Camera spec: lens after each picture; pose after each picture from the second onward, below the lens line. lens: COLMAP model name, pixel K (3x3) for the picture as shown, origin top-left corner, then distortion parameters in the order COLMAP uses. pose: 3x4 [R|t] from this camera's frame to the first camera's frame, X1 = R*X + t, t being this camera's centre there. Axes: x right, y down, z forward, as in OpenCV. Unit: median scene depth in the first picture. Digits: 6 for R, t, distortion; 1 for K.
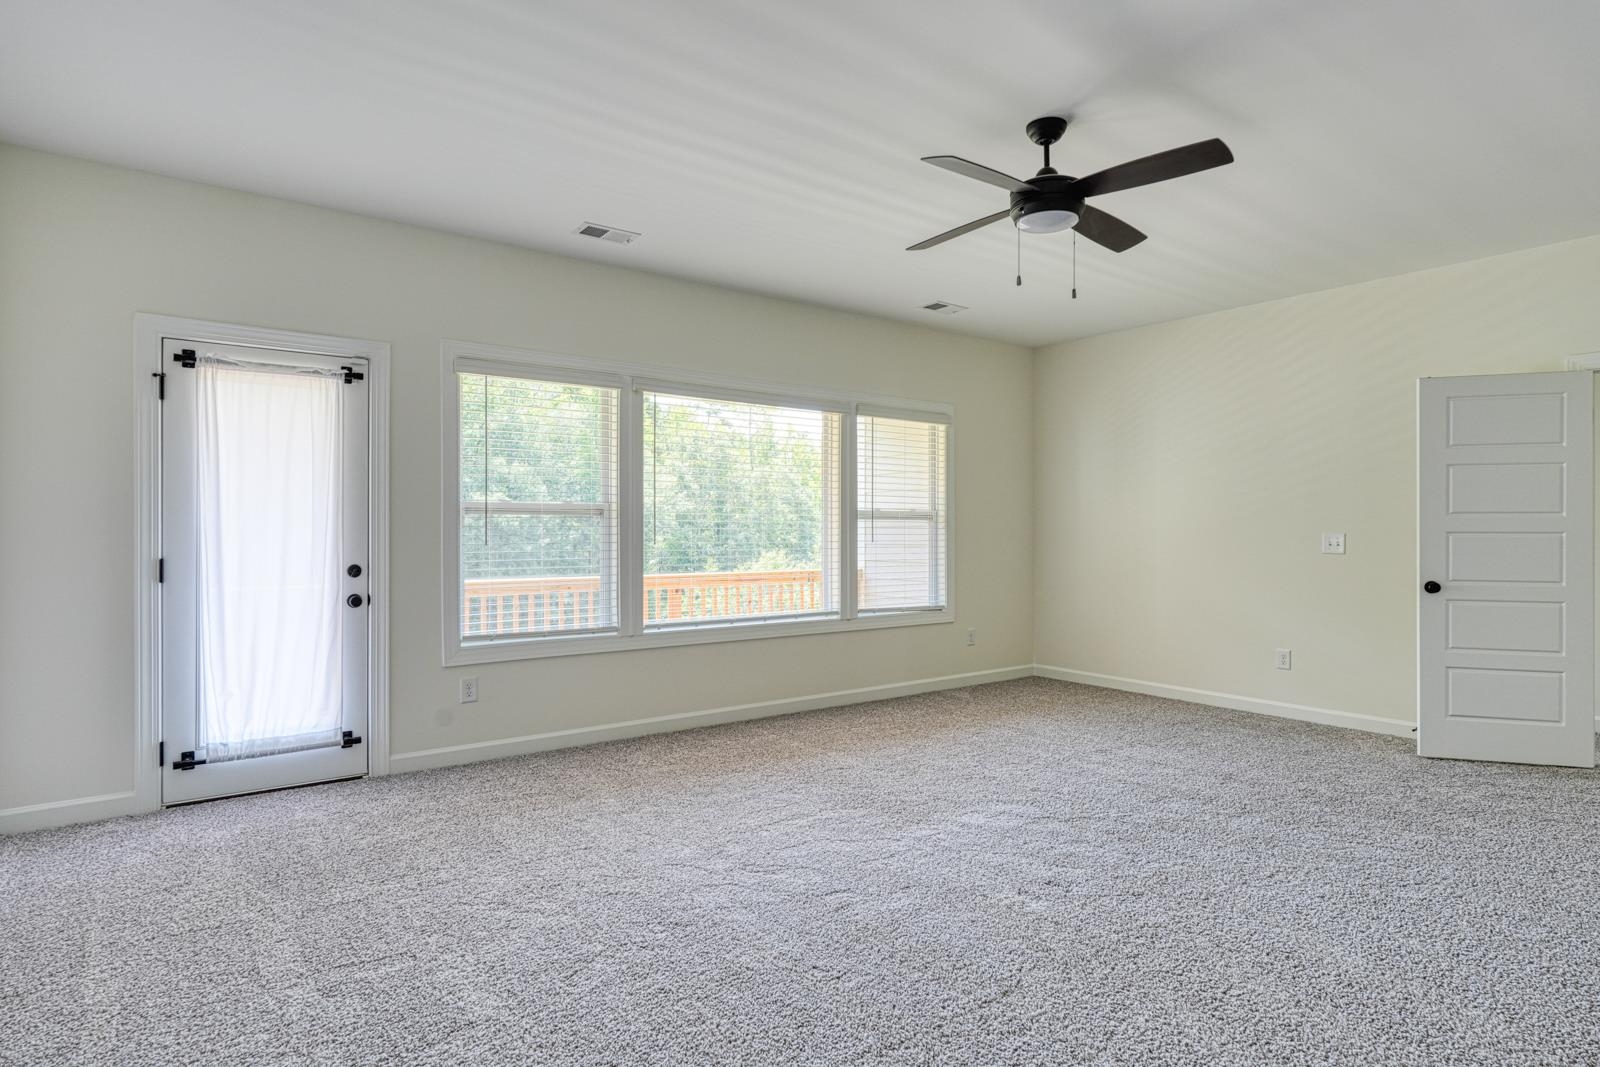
lens RADIAL K [[865.3, 0, 800.0], [0, 865.3, 533.5], [0, 0, 1]] dist [0.000613, 0.001437]
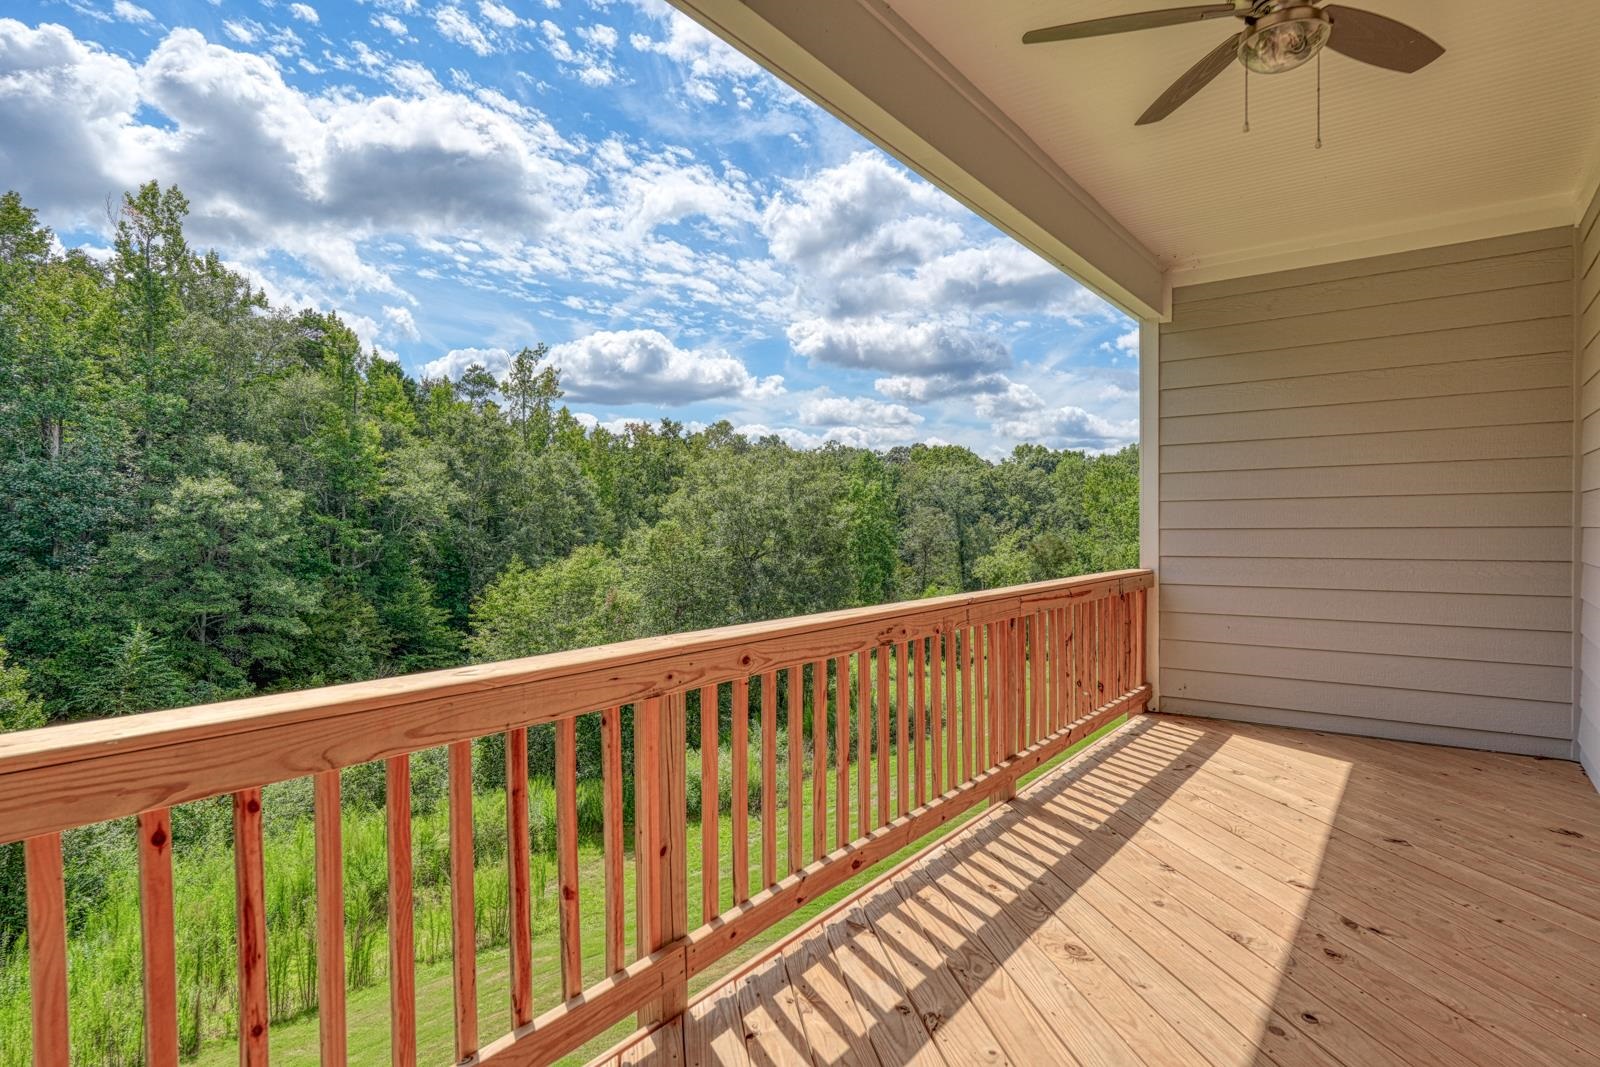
lens RADIAL K [[865.3, 0, 800.0], [0, 865.3, 533.5], [0, 0, 1]] dist [0.000613, 0.001437]
pose [[0.962682, -0.011883, 0.270375, -0.367623], [0.010160, 0.999918, 0.007772, 0.026026], [-0.270445, -0.004735, 0.962724, 0.655229]]
